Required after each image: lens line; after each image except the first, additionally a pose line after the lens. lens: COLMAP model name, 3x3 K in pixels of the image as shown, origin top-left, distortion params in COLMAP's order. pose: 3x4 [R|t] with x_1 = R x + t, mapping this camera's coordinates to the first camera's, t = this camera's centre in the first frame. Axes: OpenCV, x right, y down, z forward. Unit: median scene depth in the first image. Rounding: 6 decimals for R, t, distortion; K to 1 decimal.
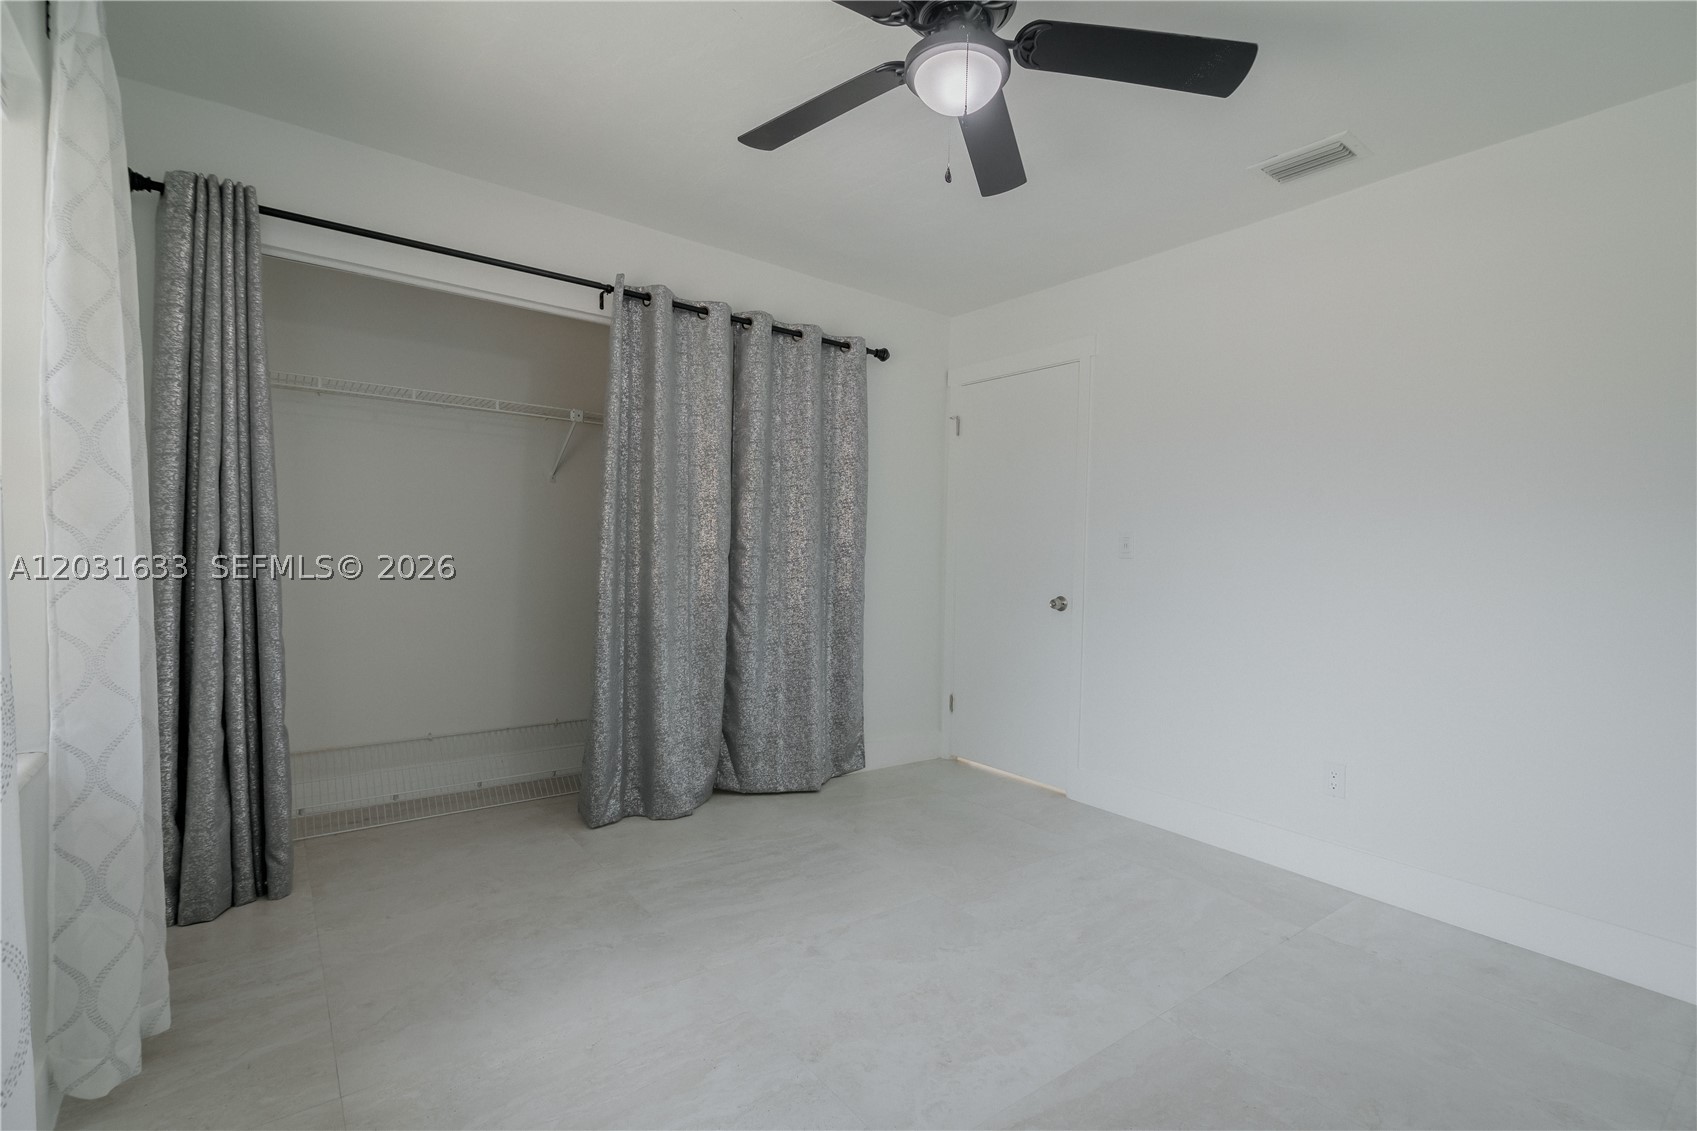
lens RADIAL K [[779.7, 0, 849.3], [0, 779.7, 575.1], [0, 0, 1]] dist [0.005077, 0.000198]
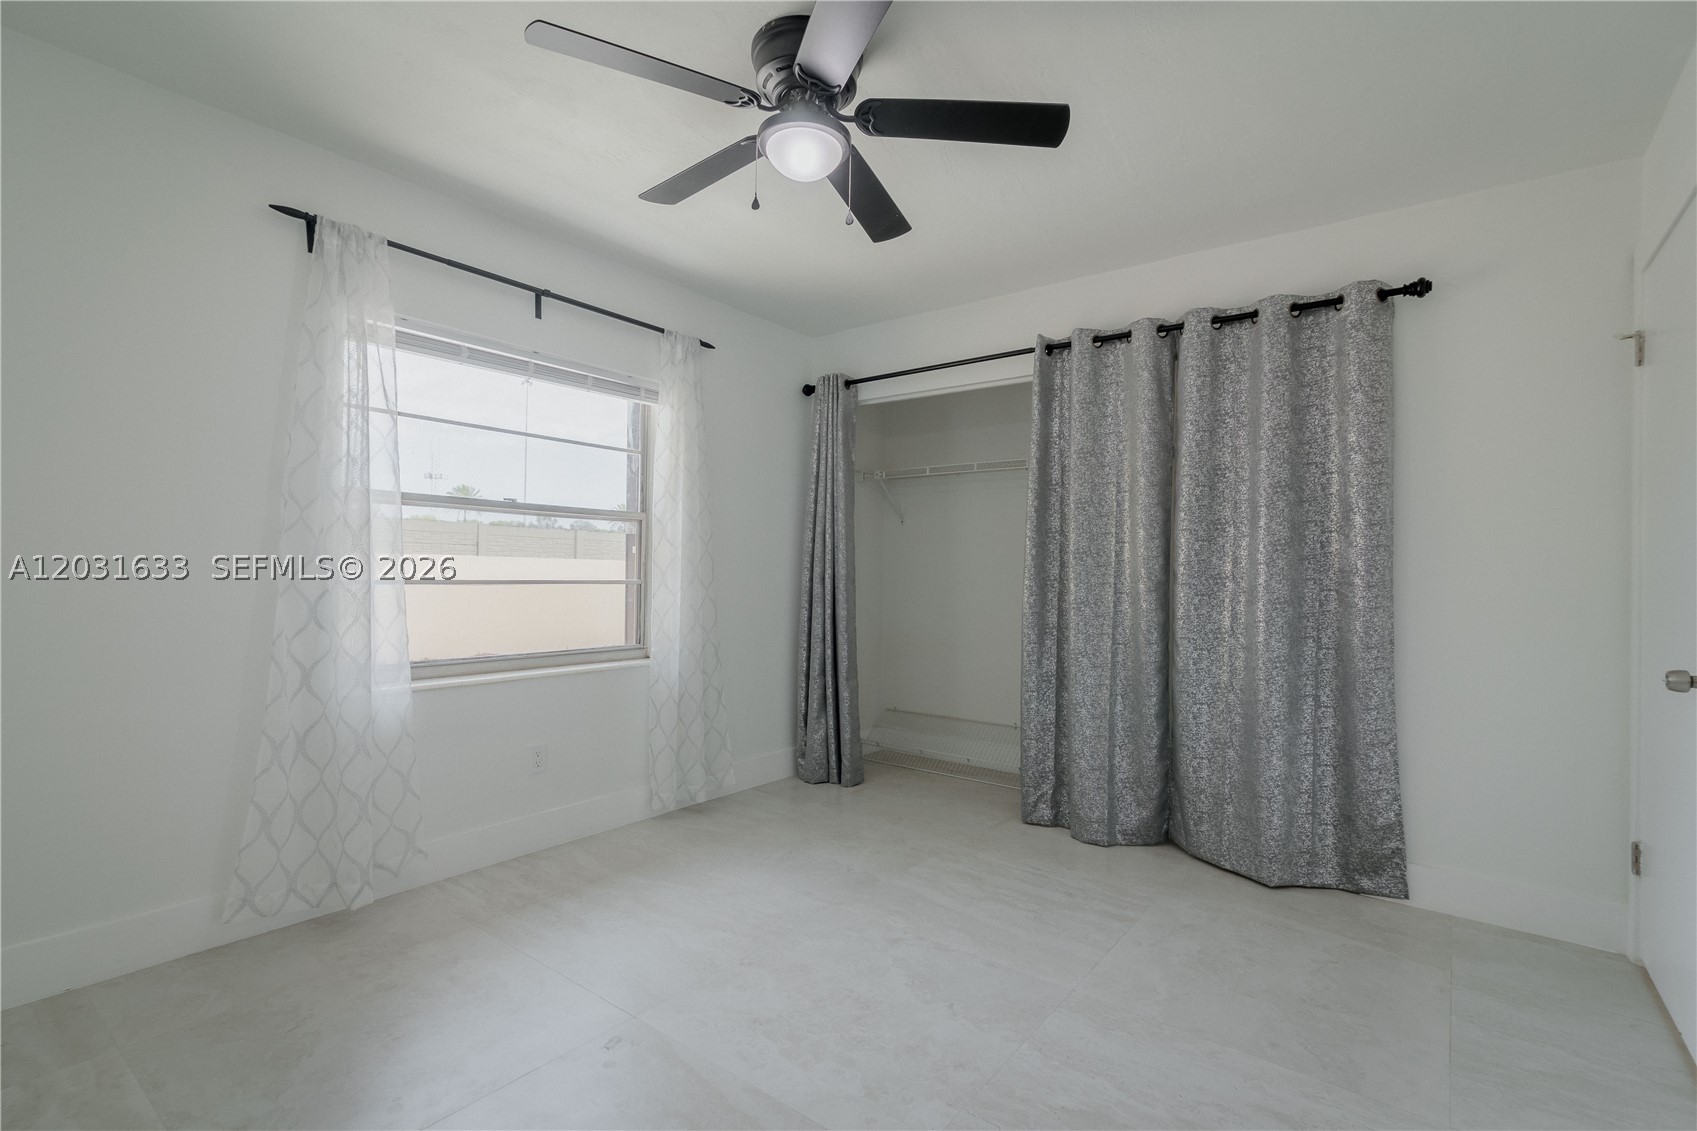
lens RADIAL K [[779.7, 0, 850.8], [0, 779.7, 564.4], [0, 0, 1]] dist [0.005077, 0.000198]
pose [[0.261224, -0.023212, -0.964999, 0.624330], [-0.032146, 0.998947, -0.032730, -0.005274], [0.964743, 0.039571, 0.260203, 0.391760]]
